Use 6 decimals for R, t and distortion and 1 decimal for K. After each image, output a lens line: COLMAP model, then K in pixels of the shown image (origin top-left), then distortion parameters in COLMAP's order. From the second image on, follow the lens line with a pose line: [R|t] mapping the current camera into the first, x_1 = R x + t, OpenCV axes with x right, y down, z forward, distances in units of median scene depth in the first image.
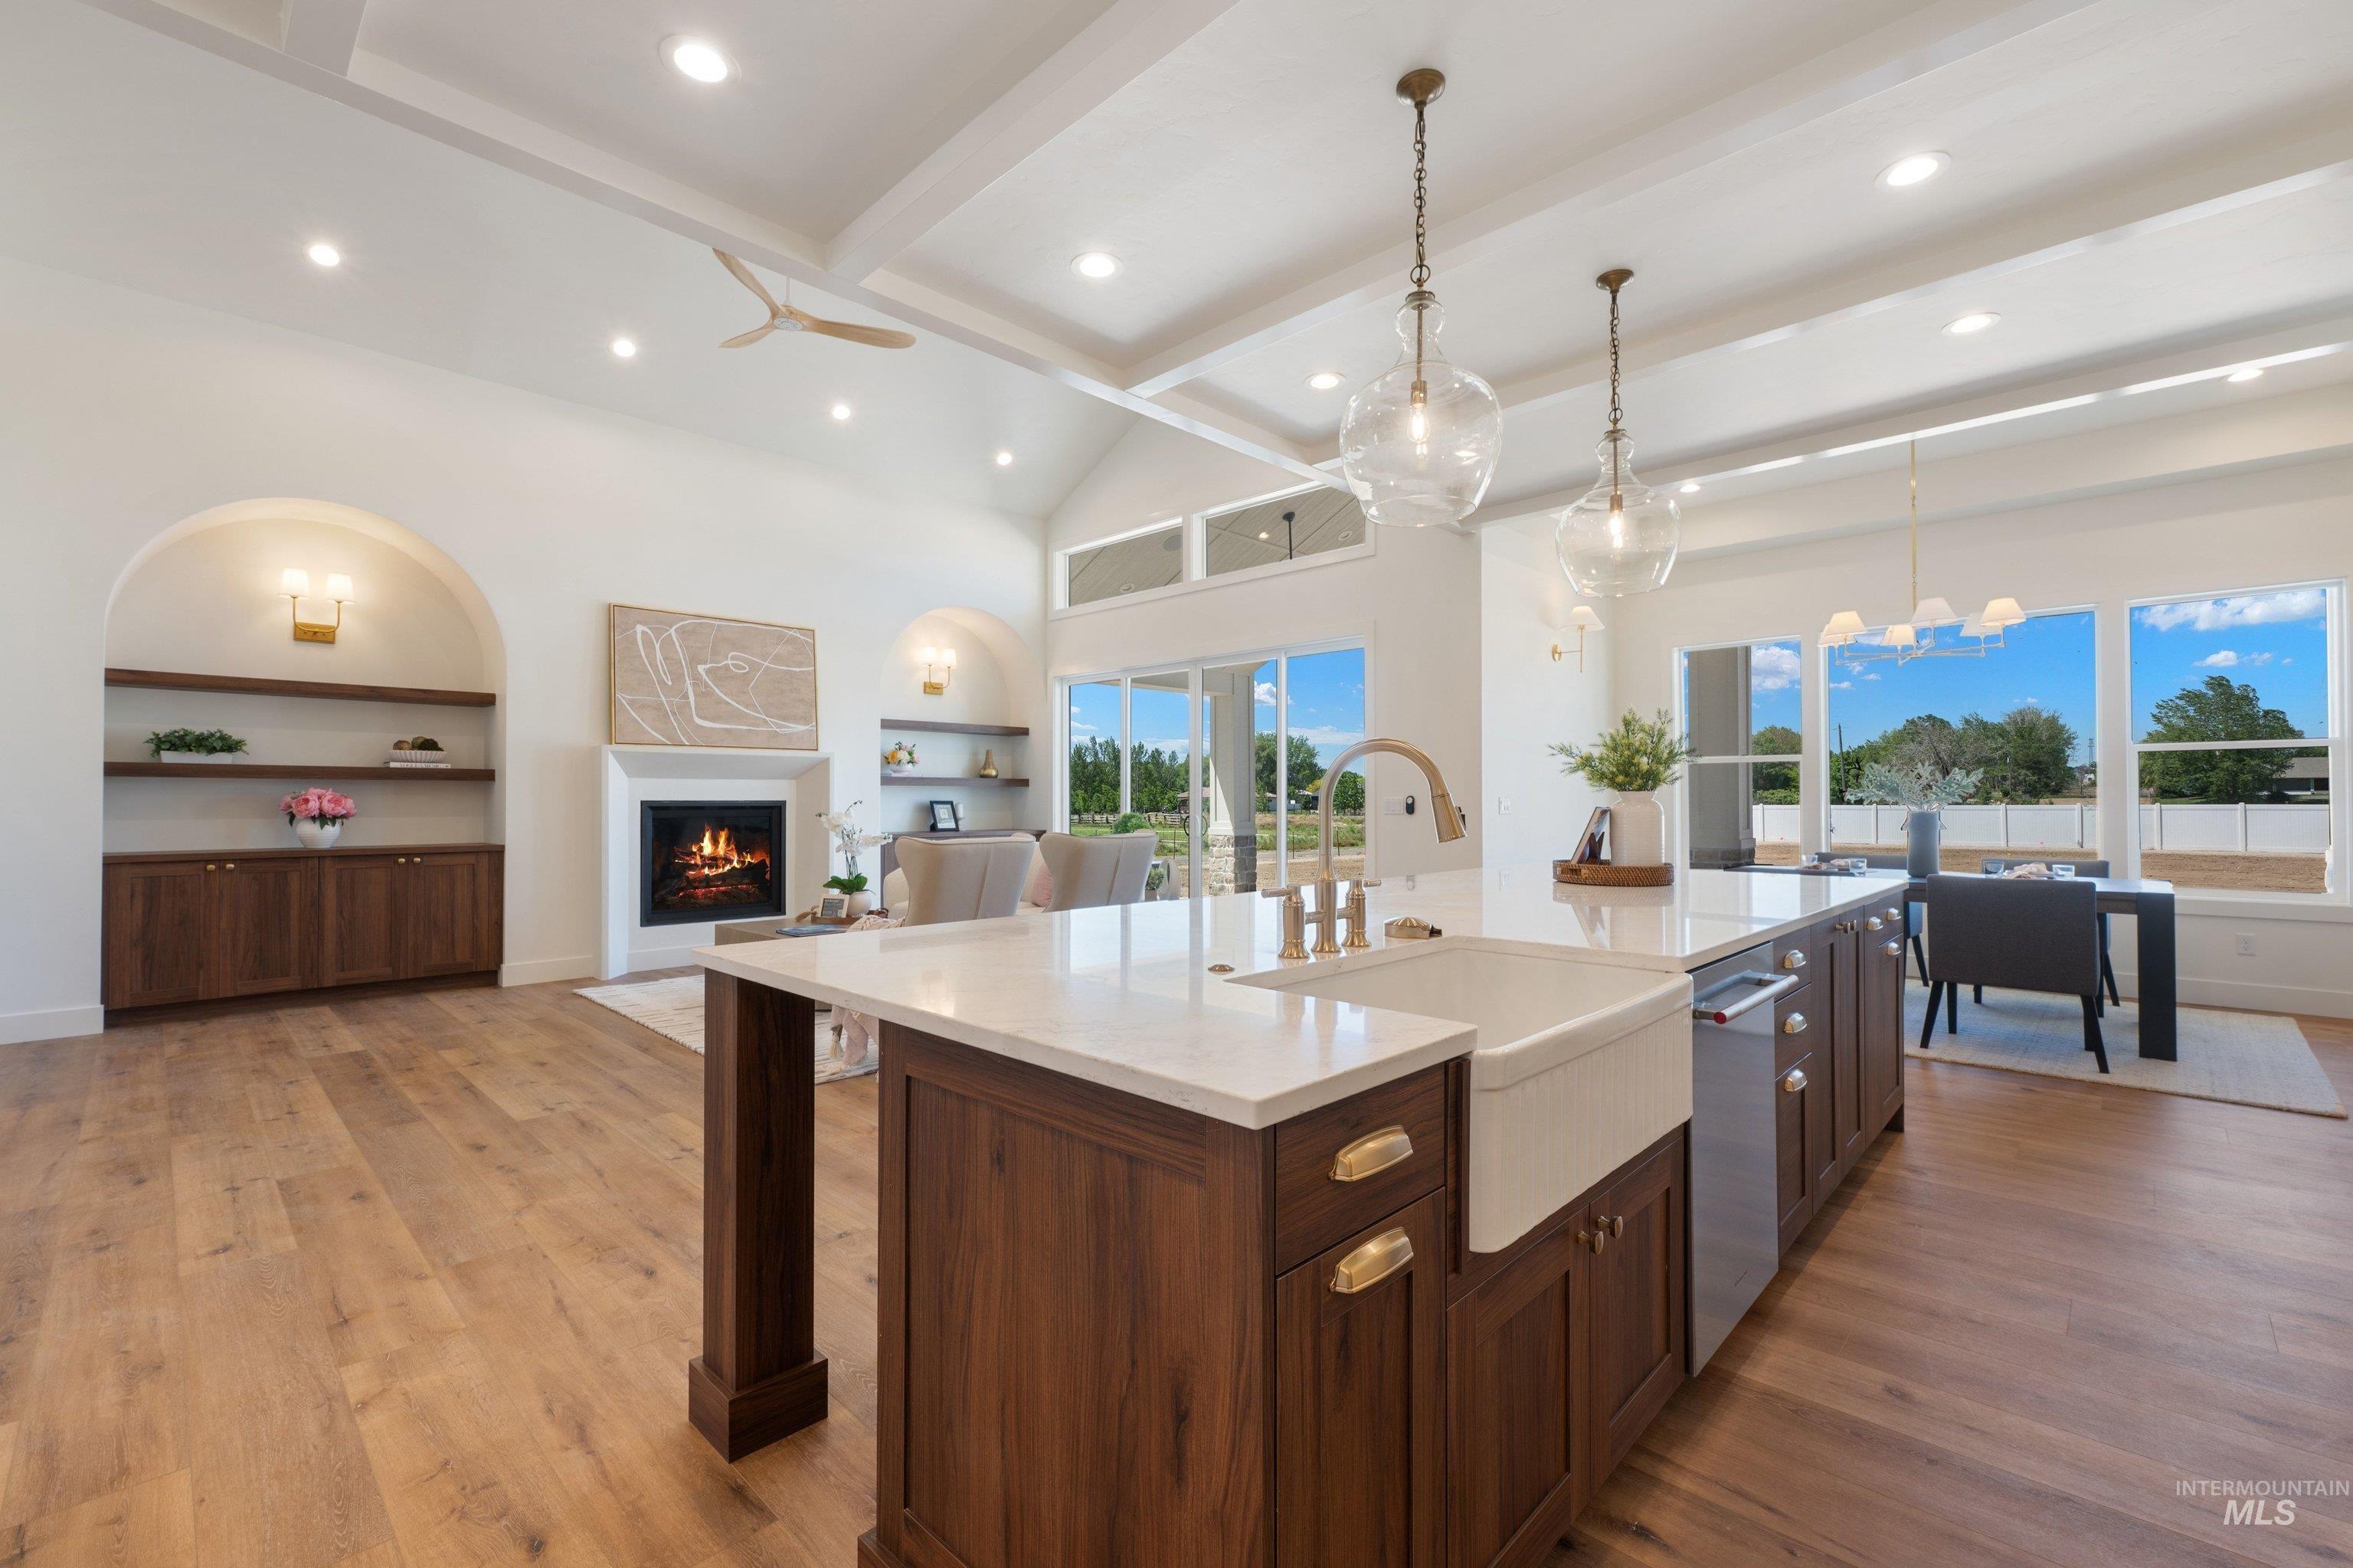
lens RADIAL K [[996.7, 0, 1163.0], [0, 996.7, 782.9], [0, 0, 1]] dist [0.000727, -0.000174]
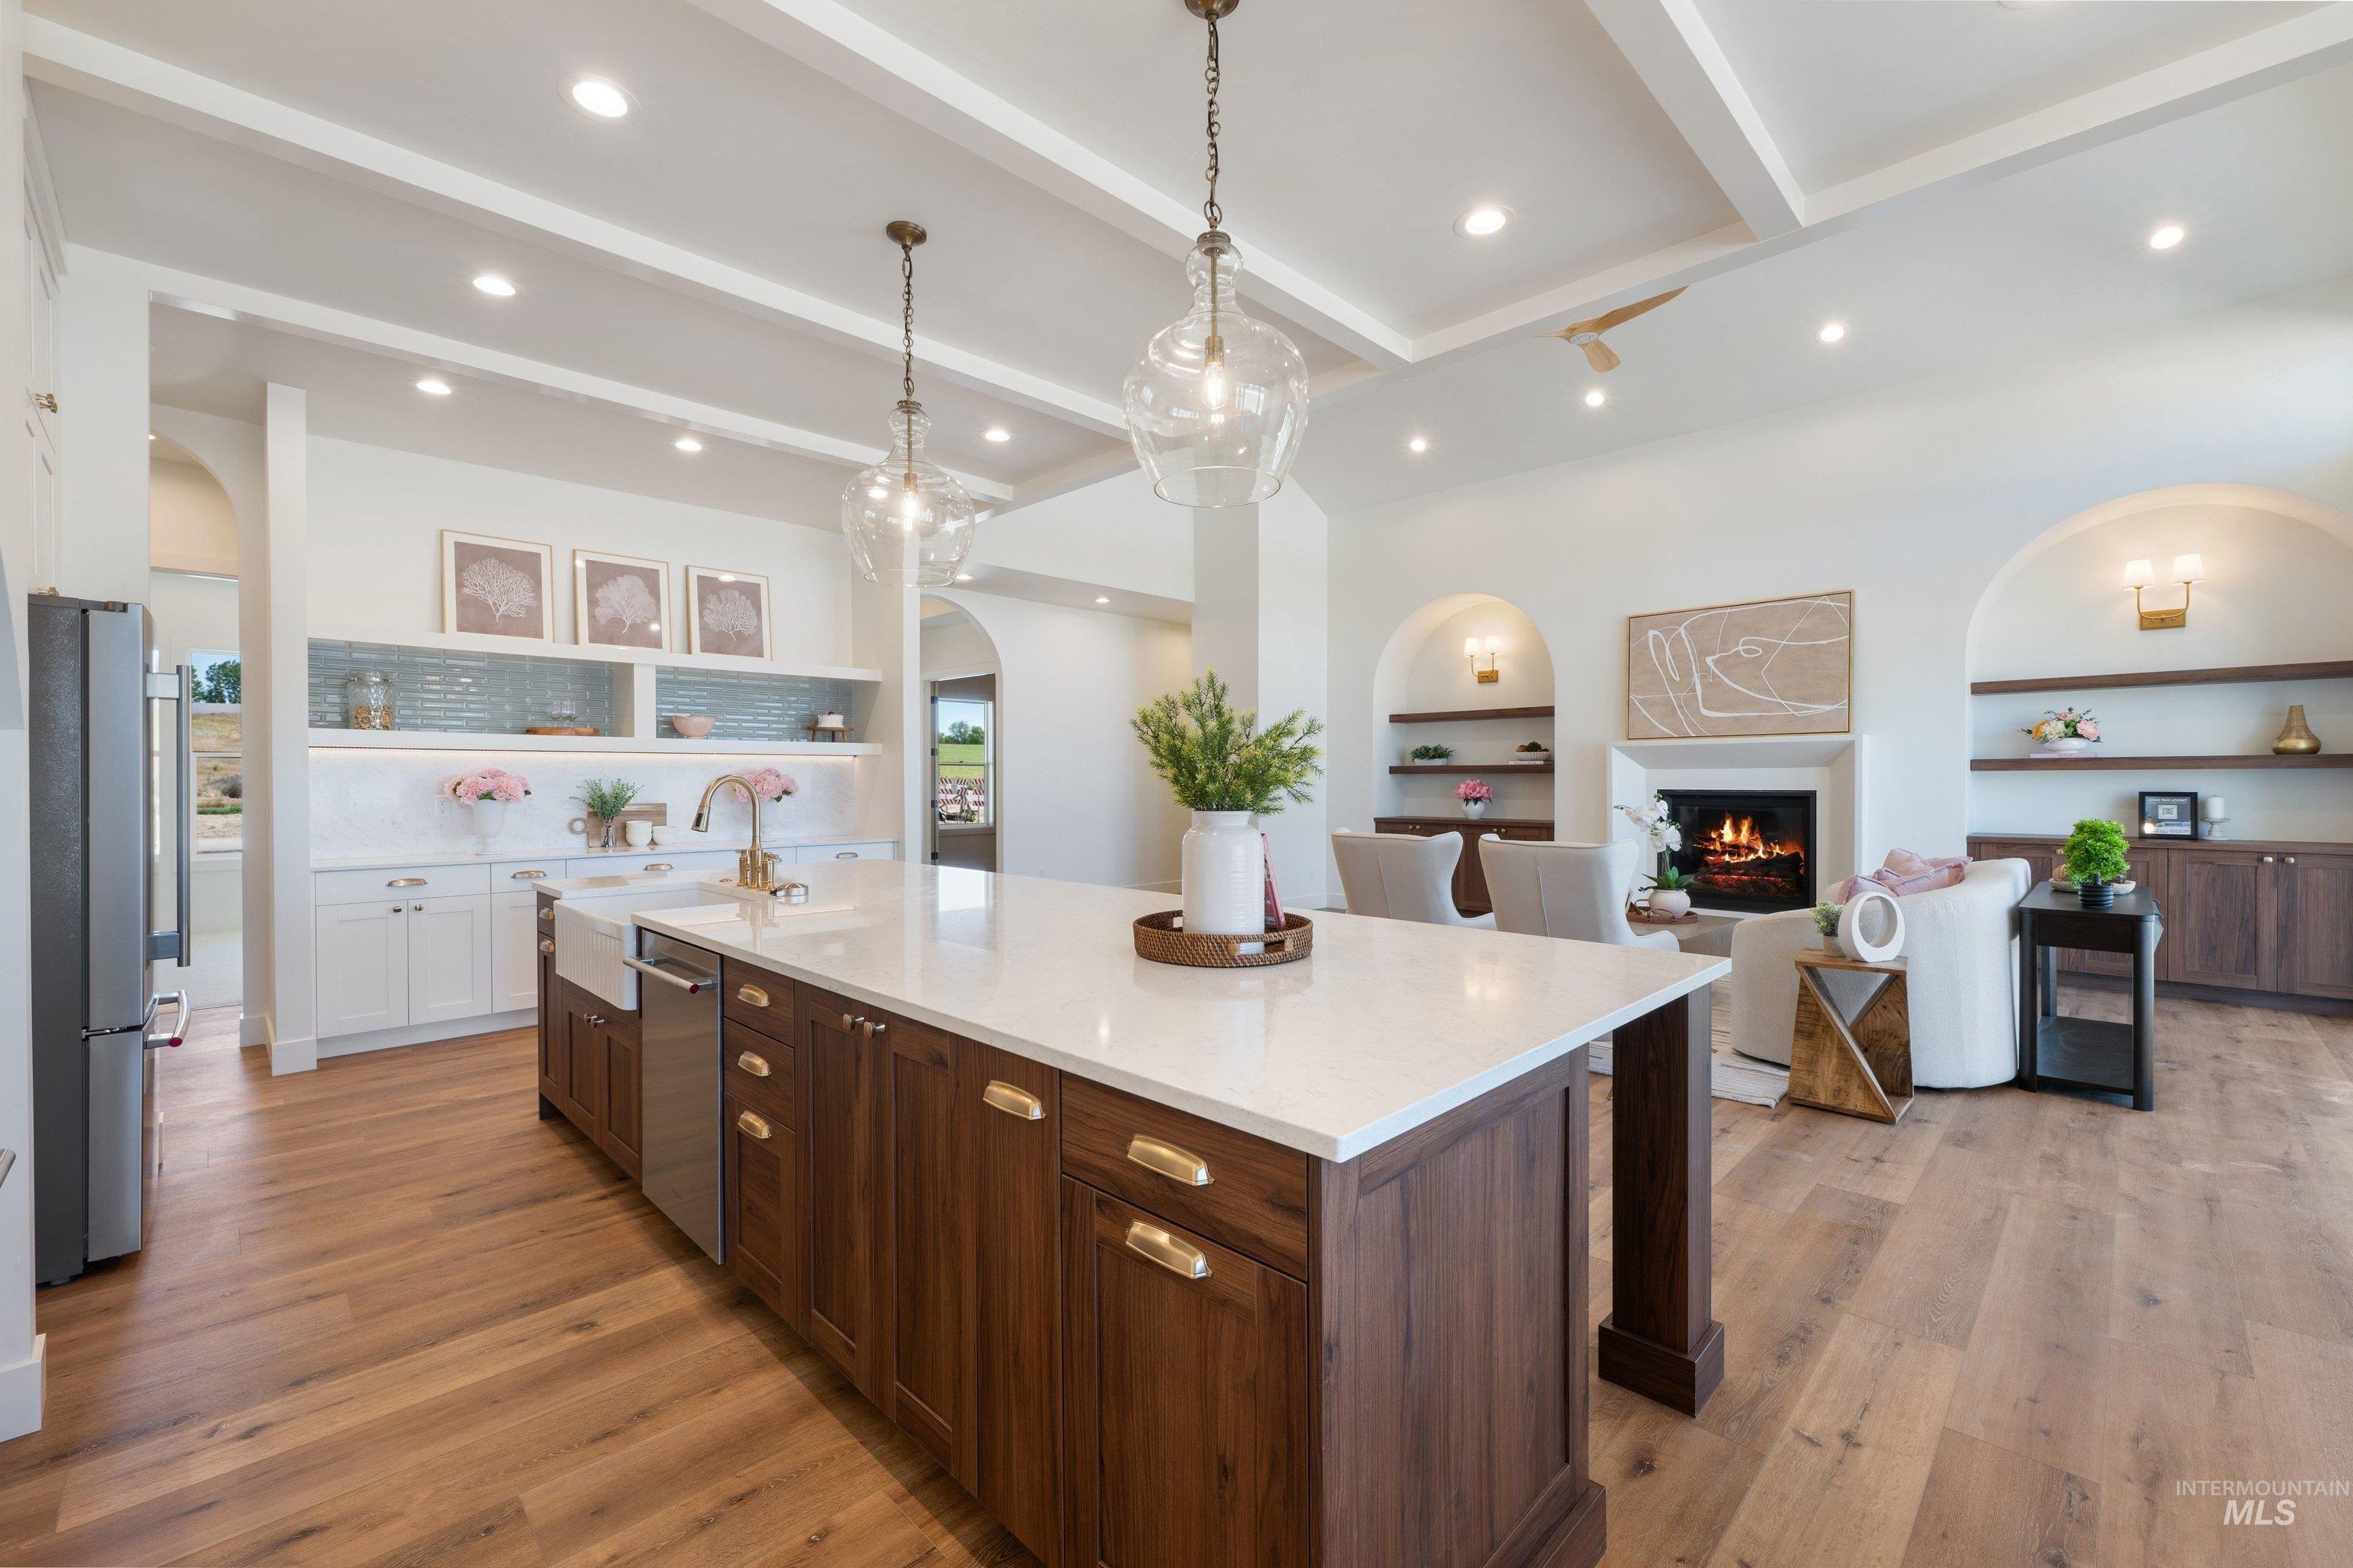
lens RADIAL K [[947.1, 0, 1205.4], [0, 947.1, 781.8], [0, 0, 1]] dist [0.002006, -0.001488]
pose [[0.006077, 0.005799, -0.999965, 0.528463], [0.020230, 0.999778, 0.005921, -0.006311], [0.999777, -0.020265, 0.005958, 0.495213]]
